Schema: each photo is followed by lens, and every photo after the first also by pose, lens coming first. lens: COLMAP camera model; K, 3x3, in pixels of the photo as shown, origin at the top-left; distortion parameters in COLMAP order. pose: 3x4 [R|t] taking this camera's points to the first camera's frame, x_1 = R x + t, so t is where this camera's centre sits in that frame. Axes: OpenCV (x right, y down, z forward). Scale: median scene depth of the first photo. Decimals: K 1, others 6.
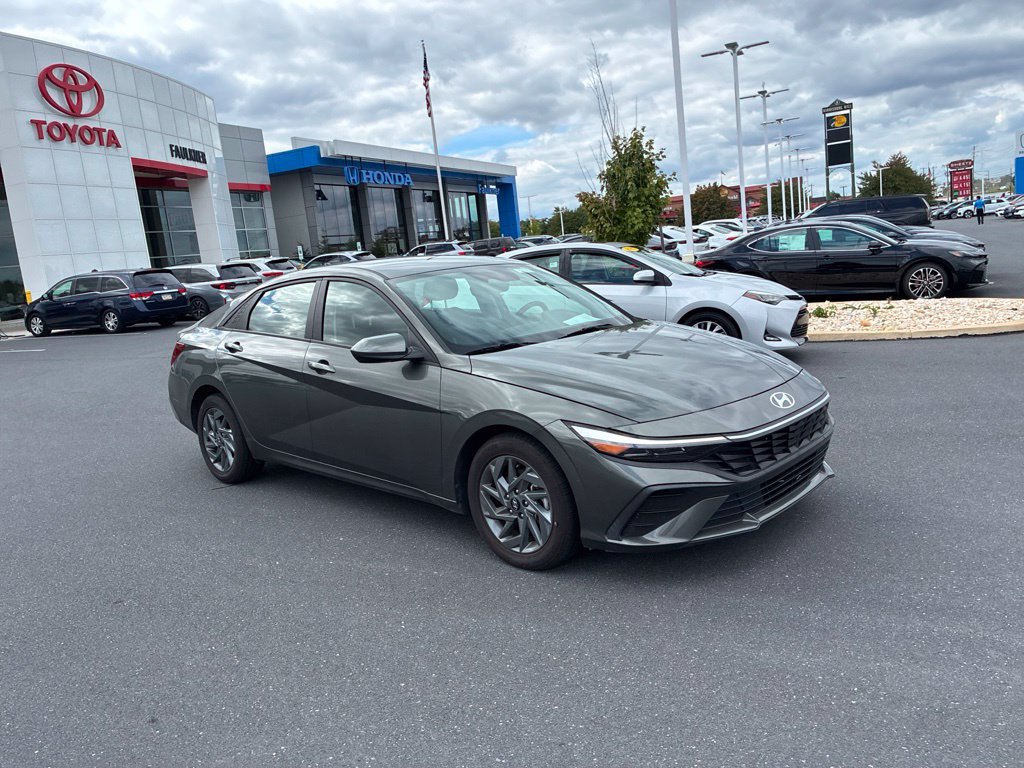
lens RADIAL K [[767.7, 0, 517.2], [0, 767.7, 393.2], [0, 0, 1]] dist [0.033391, -0.041189]
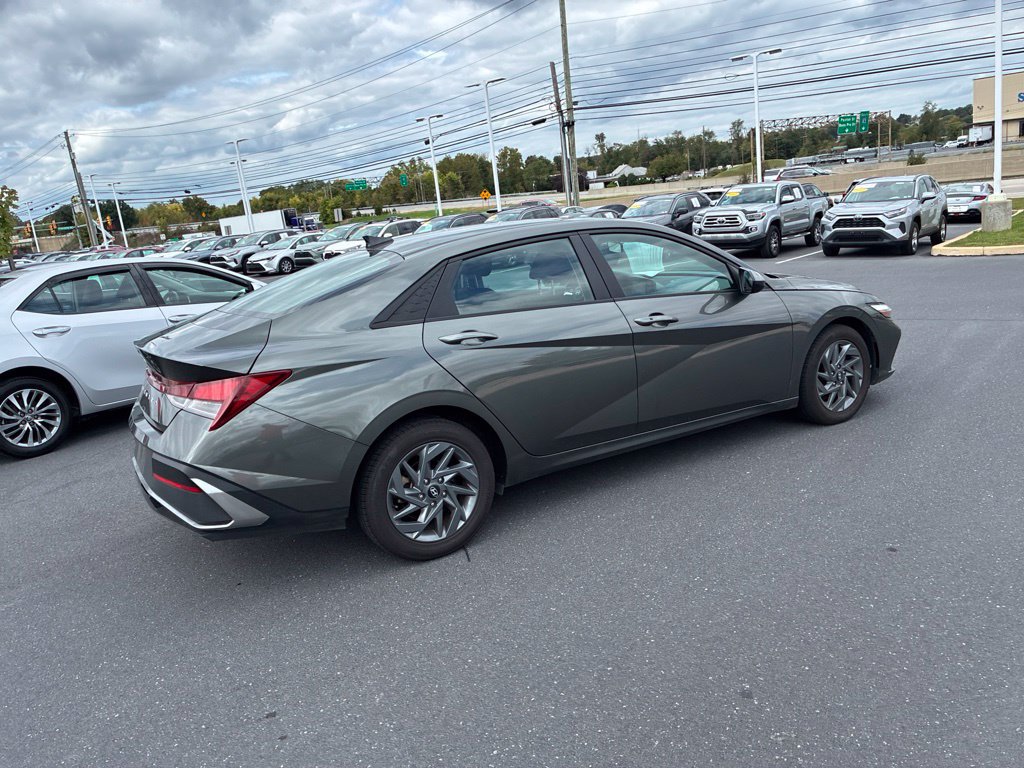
lens RADIAL K [[772.4, 0, 516.8], [0, 772.4, 378.9], [0, 0, 1]] dist [0.042193, -0.057253]
pose [[0.291294, -0.143028, 0.945881, -0.184105], [0.250323, 0.965705, 0.068936, -0.011187], [-0.923302, 0.216695, 0.317108, 0.136474]]
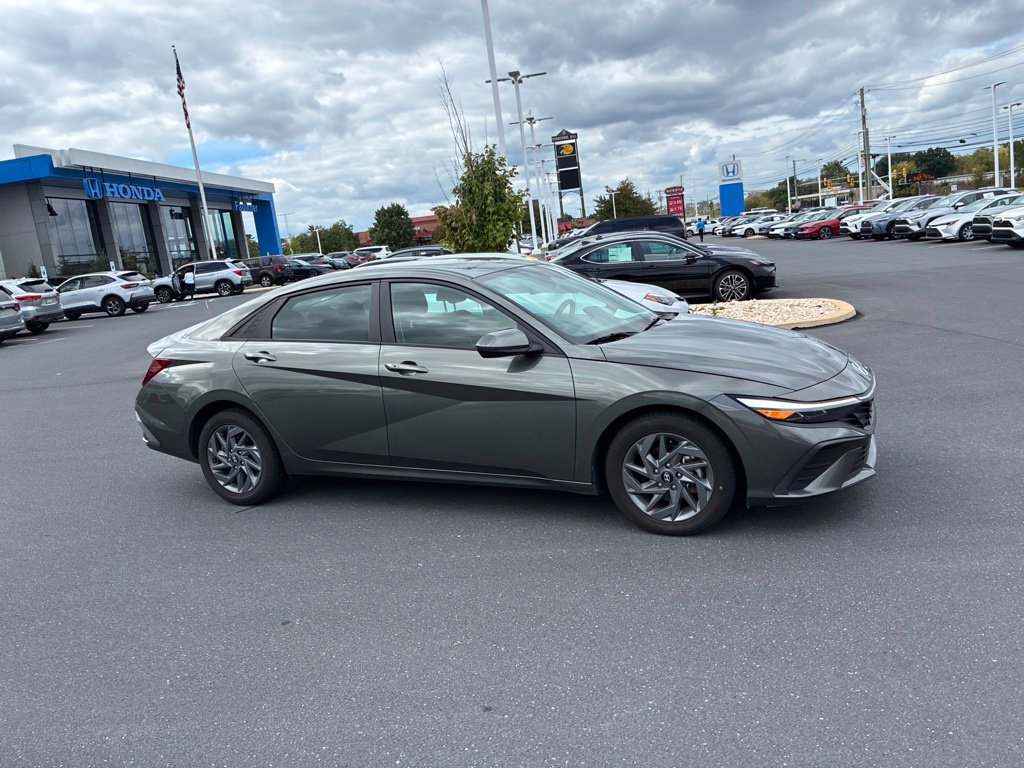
lens RADIAL K [[772.4, 0, 516.8], [0, 772.4, 378.9], [0, 0, 1]] dist [0.042193, -0.057253]
pose [[0.949785, -0.057584, 0.307560, -0.066181], [0.070832, 0.996972, -0.032076, 0.003294], [-0.304782, 0.052251, 0.950988, 0.002646]]
